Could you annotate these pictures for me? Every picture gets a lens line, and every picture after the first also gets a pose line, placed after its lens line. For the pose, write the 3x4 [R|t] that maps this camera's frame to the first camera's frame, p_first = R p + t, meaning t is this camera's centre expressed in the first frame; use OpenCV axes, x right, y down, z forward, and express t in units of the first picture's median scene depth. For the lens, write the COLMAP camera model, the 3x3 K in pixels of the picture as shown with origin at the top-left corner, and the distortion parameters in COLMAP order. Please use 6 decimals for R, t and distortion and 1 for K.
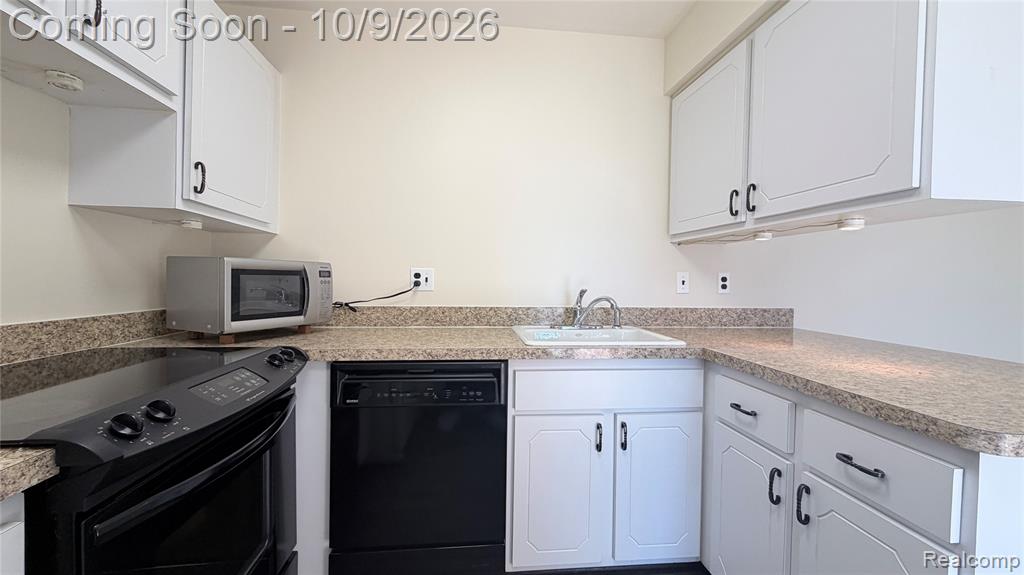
lens RADIAL K [[409.4, 0, 511.0], [0, 409.4, 287.3], [0, 0, 1]] dist [-0.001467, -0.000143]
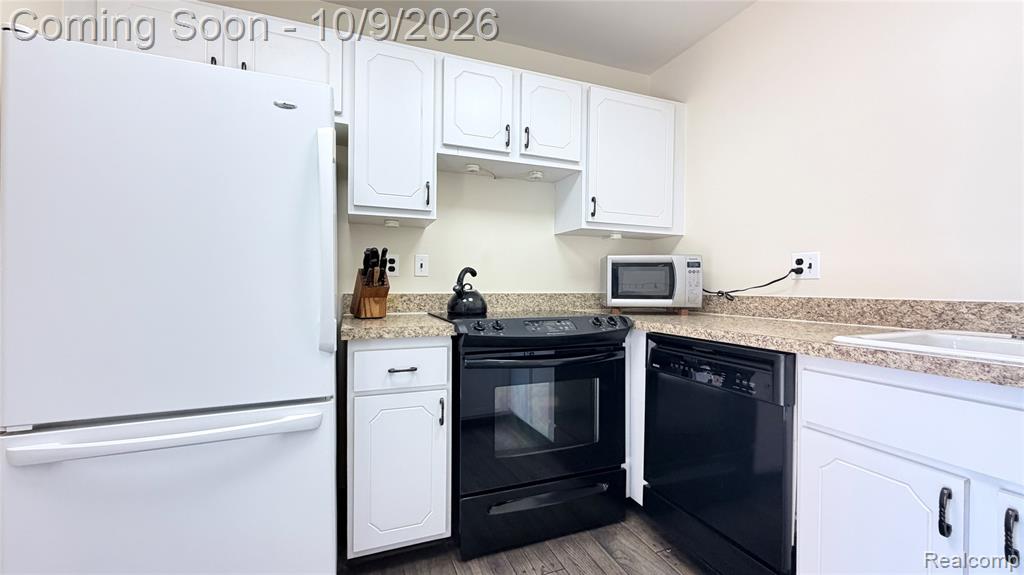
lens RADIAL K [[409.4, 0, 509.1], [0, 409.4, 285.5], [0, 0, 1]] dist [-0.001467, -0.000143]
pose [[0.260878, -0.012412, -0.965292, 0.554649], [-0.017155, 0.999700, -0.017490, 0.059001], [0.965219, 0.021122, 0.260587, 0.218302]]
